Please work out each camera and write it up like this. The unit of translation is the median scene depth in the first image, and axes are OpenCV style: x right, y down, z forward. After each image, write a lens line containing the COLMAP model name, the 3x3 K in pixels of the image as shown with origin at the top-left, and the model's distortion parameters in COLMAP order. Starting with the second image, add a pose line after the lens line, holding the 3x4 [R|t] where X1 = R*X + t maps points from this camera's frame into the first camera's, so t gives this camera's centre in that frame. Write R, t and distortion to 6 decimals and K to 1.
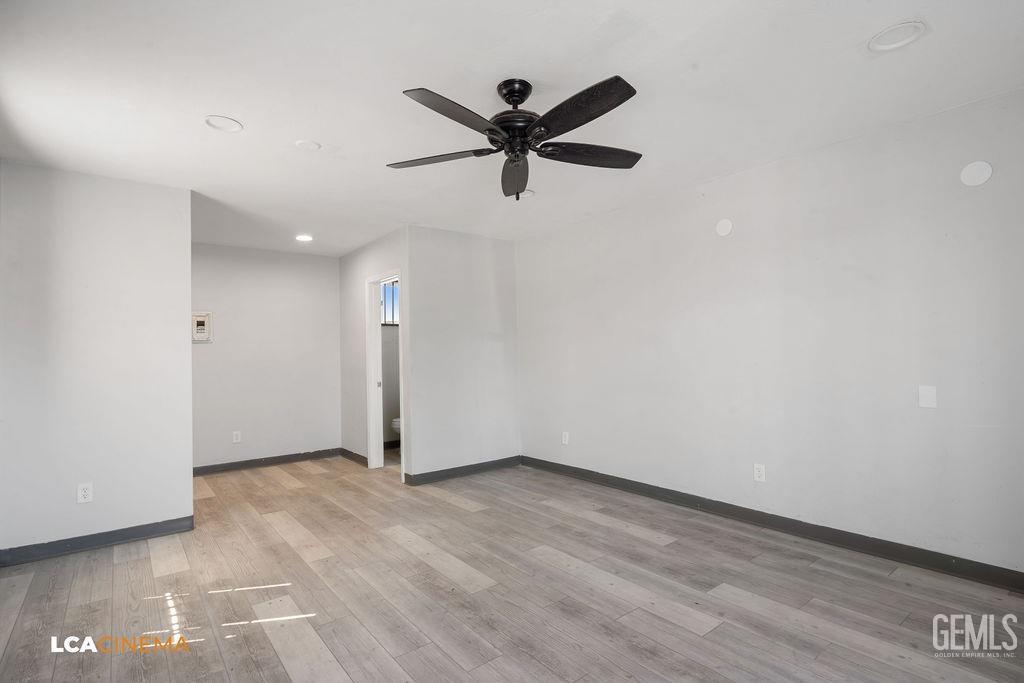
lens RADIAL K [[501.8, 0, 516.2], [0, 501.8, 344.8], [0, 0, 1]] dist [0.002618, -0.000536]
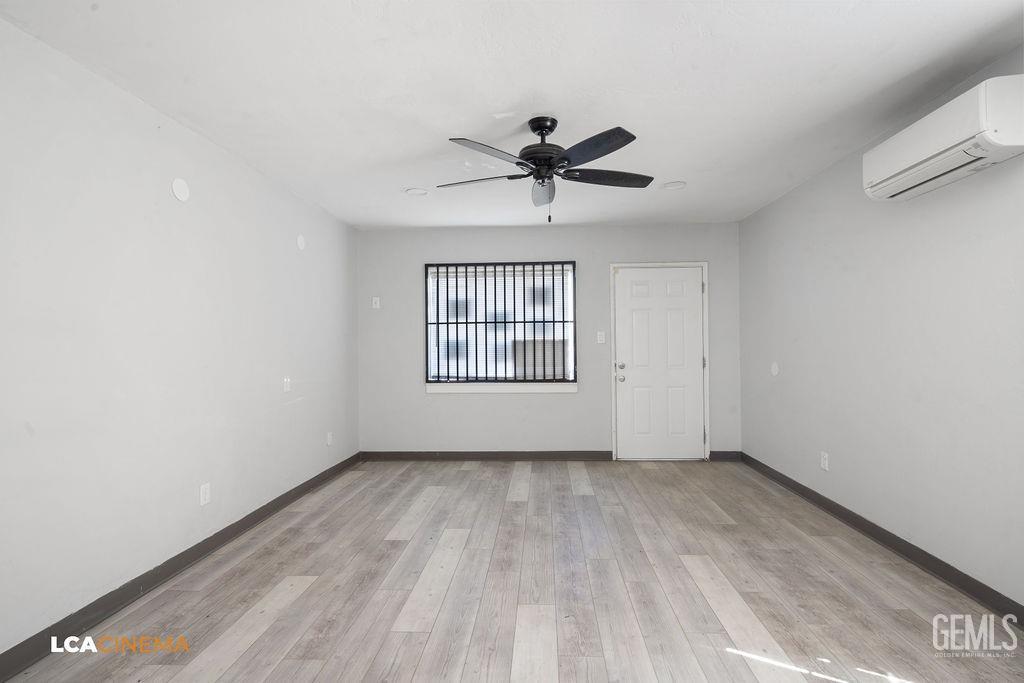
lens RADIAL K [[501.8, 0, 516.7], [0, 501.8, 345.4], [0, 0, 1]] dist [0.002618, -0.000536]
pose [[-0.747545, 0.027872, 0.663627, -0.609801], [0.015933, 0.999584, -0.024034, 0.037048], [-0.664020, -0.007393, -0.747678, 1.606319]]
